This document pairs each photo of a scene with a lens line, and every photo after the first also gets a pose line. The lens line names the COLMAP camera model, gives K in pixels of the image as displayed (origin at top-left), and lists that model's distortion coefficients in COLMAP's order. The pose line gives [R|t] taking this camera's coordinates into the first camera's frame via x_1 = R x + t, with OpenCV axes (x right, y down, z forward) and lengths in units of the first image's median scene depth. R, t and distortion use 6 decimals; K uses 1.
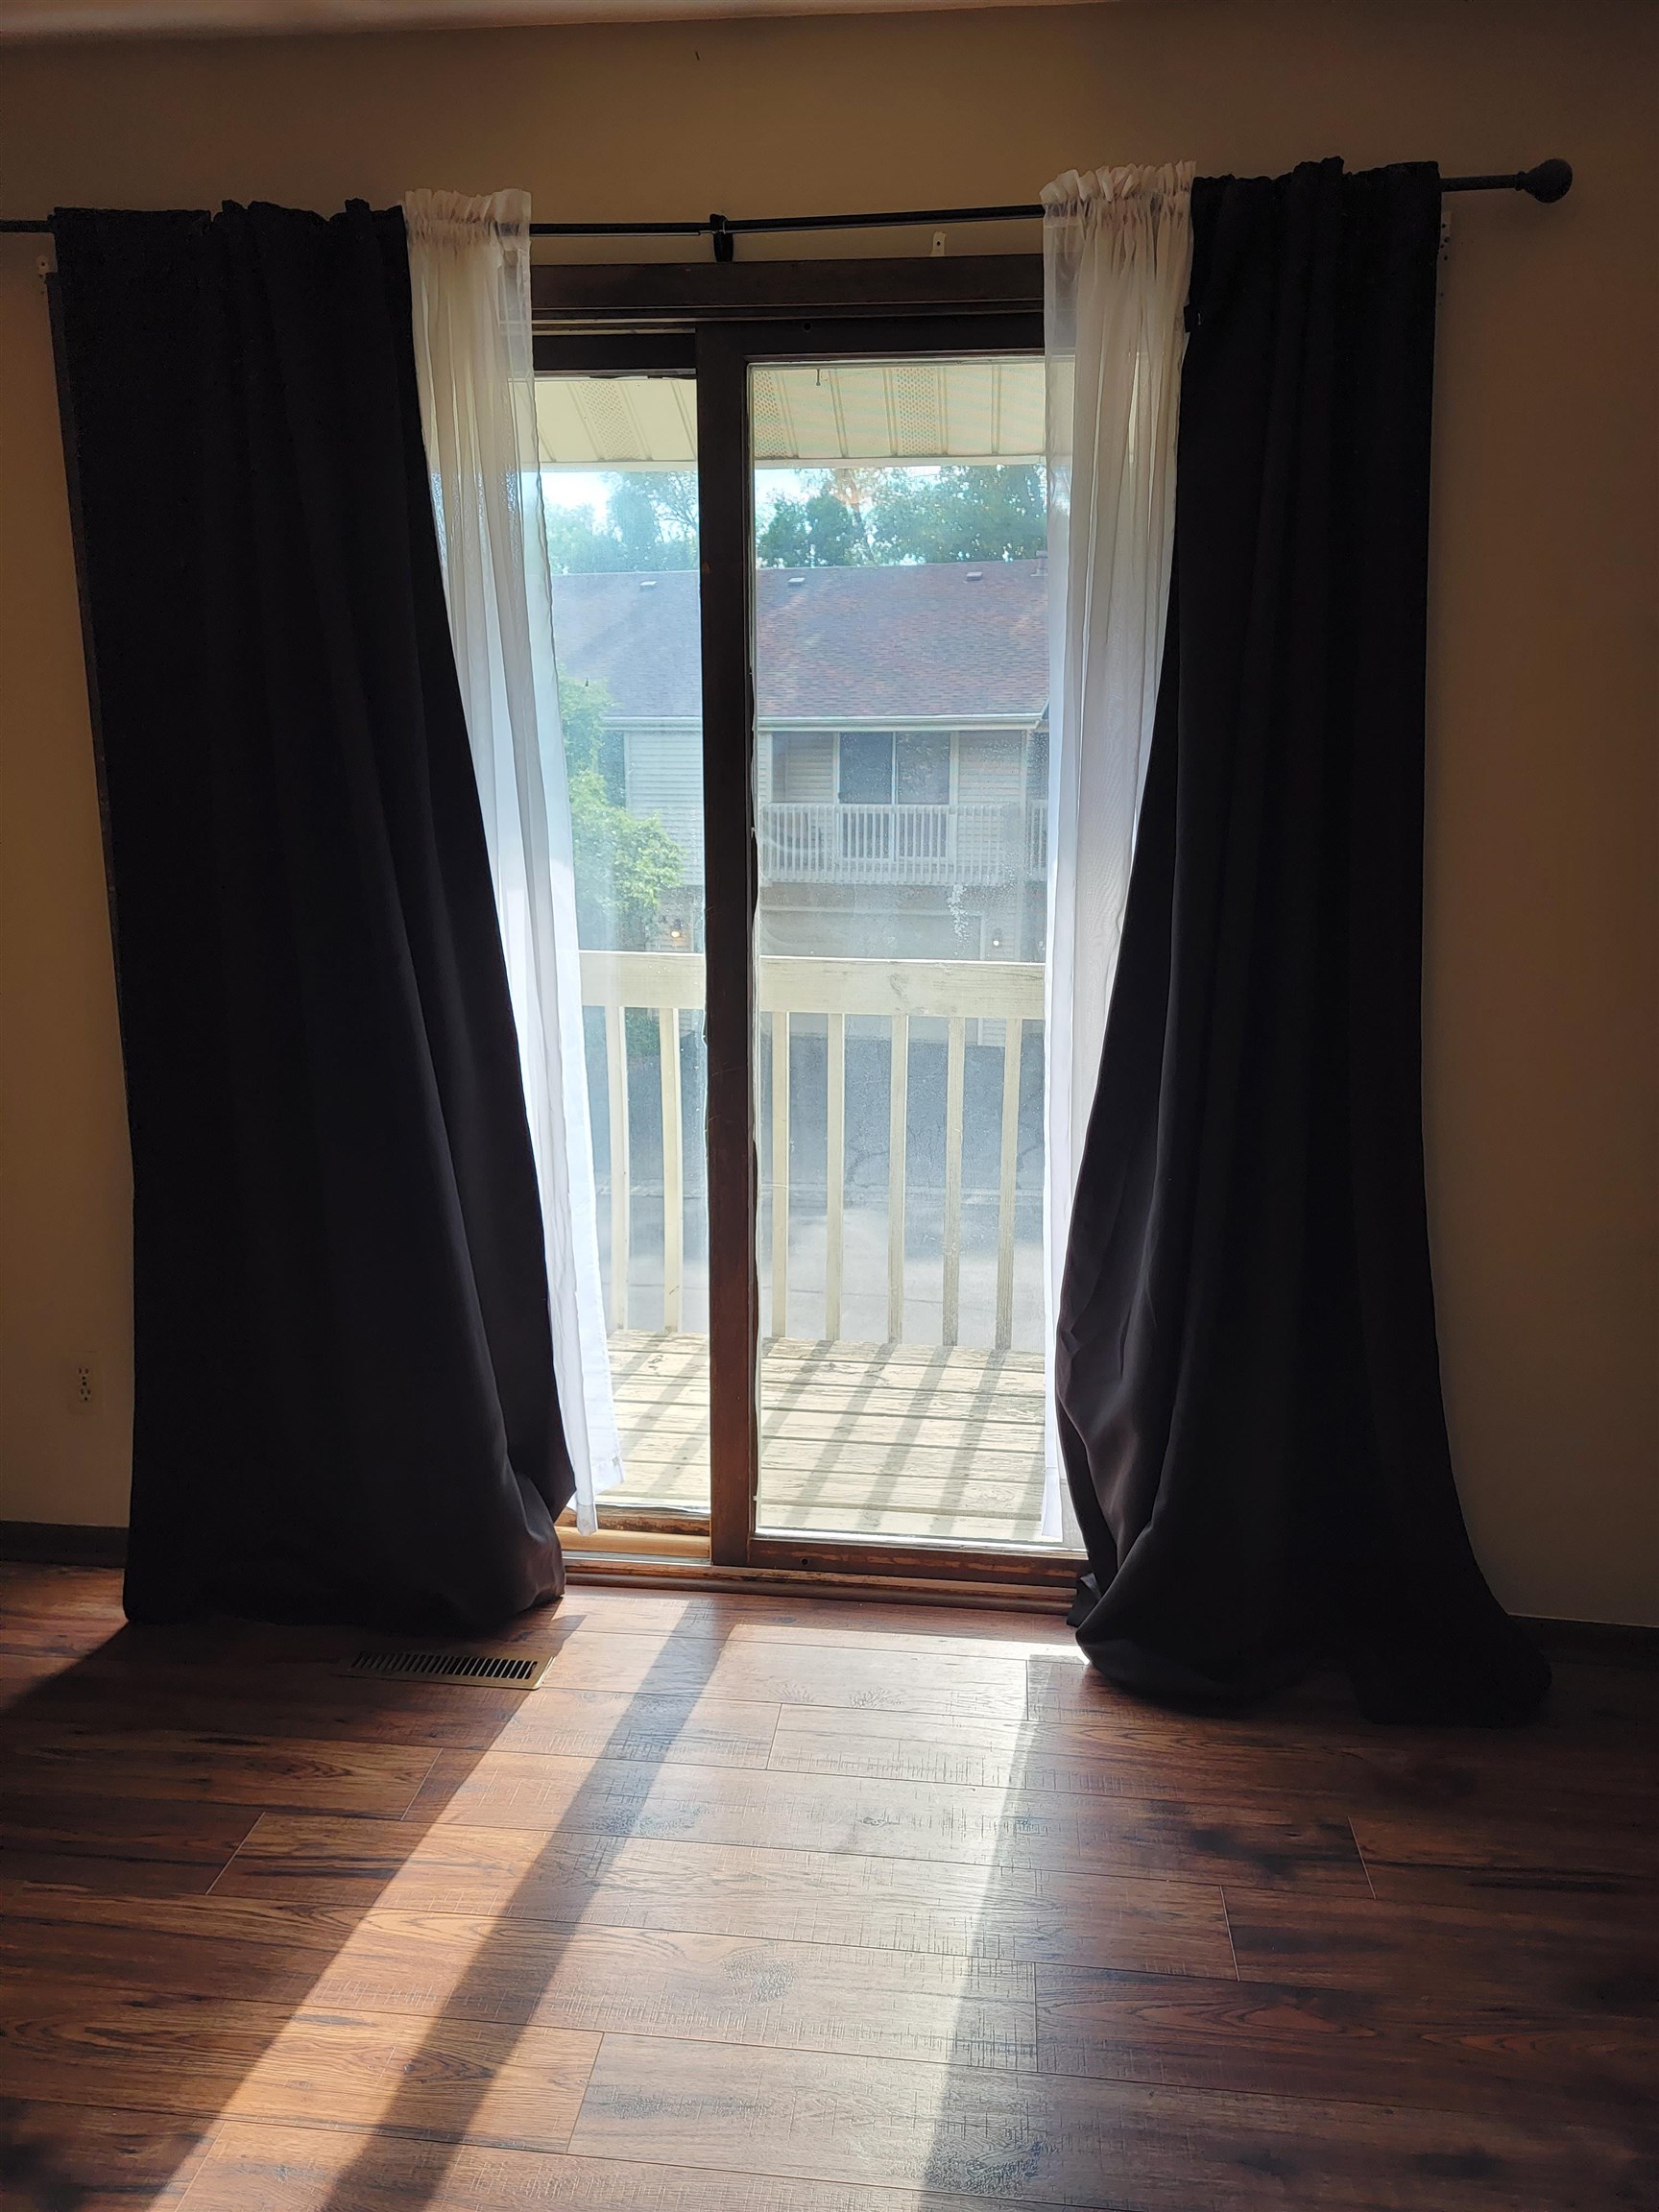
lens RADIAL K [[1536.1, 0, 822.9], [0, 1536.1, 1112.8], [0, 0, 1]] dist [0.070399, -0.004861]
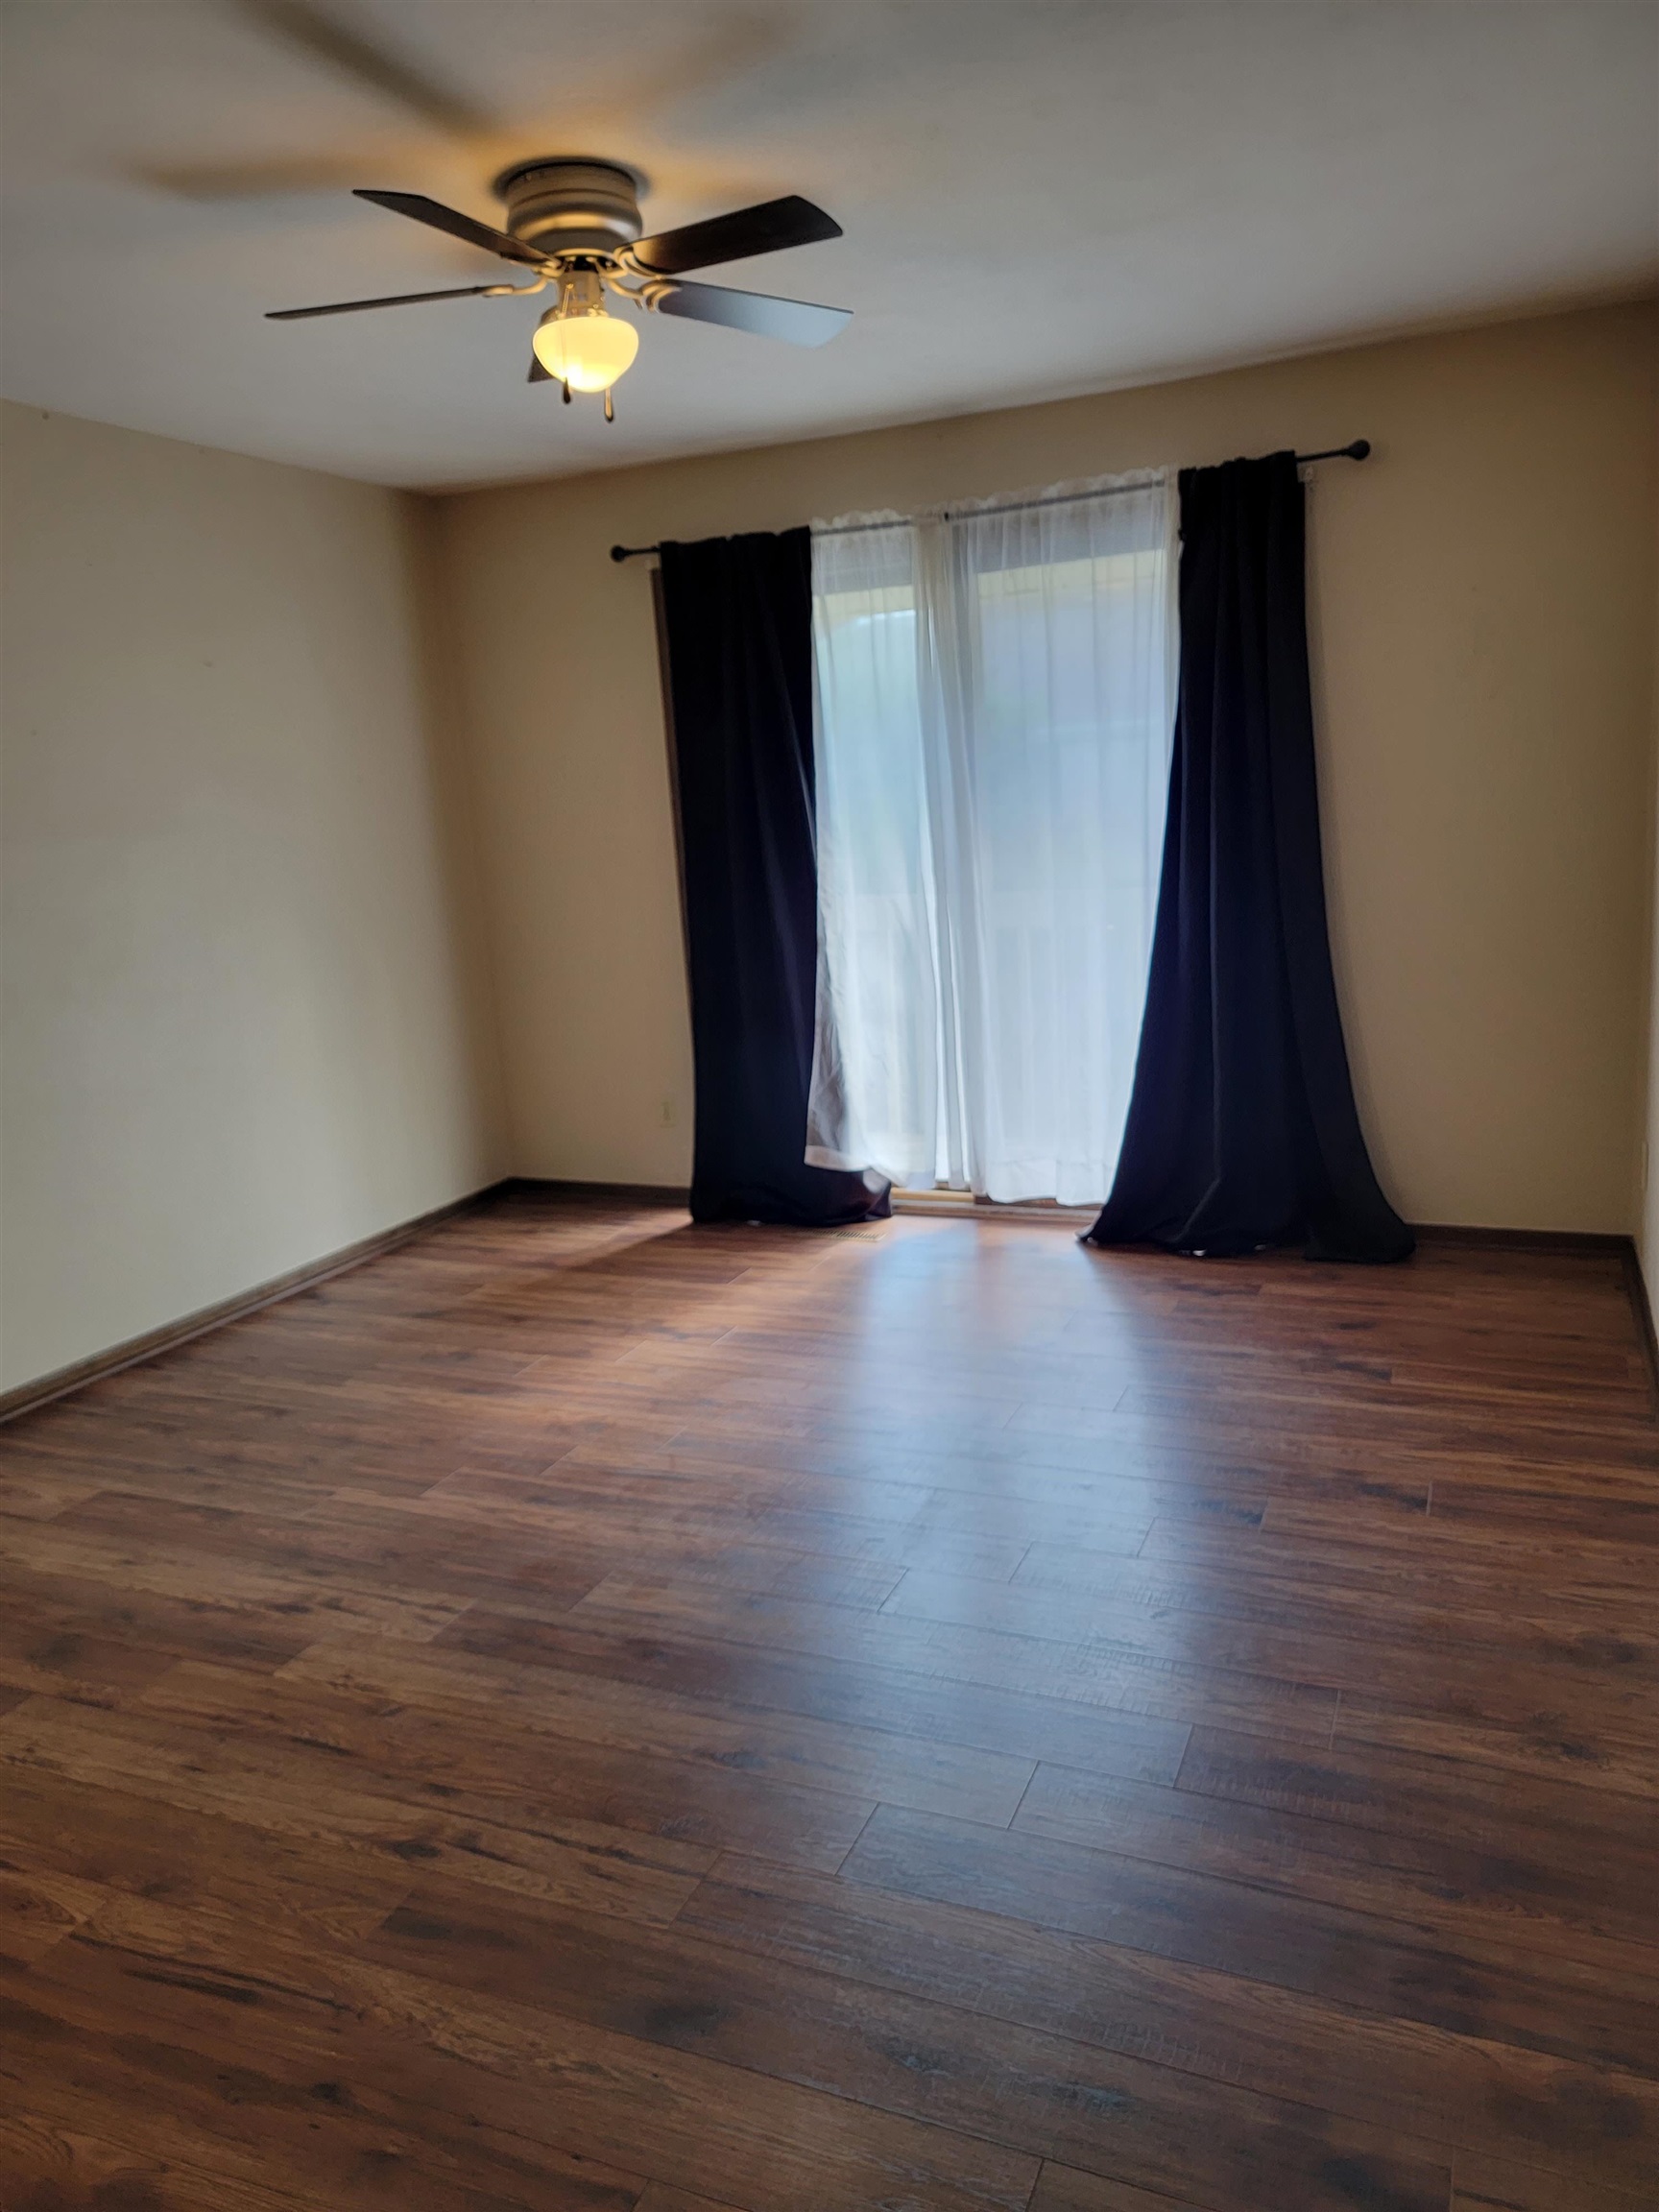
lens RADIAL K [[1536.1, 0, 822.9], [0, 1536.1, 1112.8], [0, 0, 1]] dist [0.070399, -0.004861]
pose [[0.949944, -0.016001, -0.312009, 0.409027], [0.008936, 0.999671, -0.024060, 0.269518], [0.312291, 0.020067, 0.949774, -1.006523]]
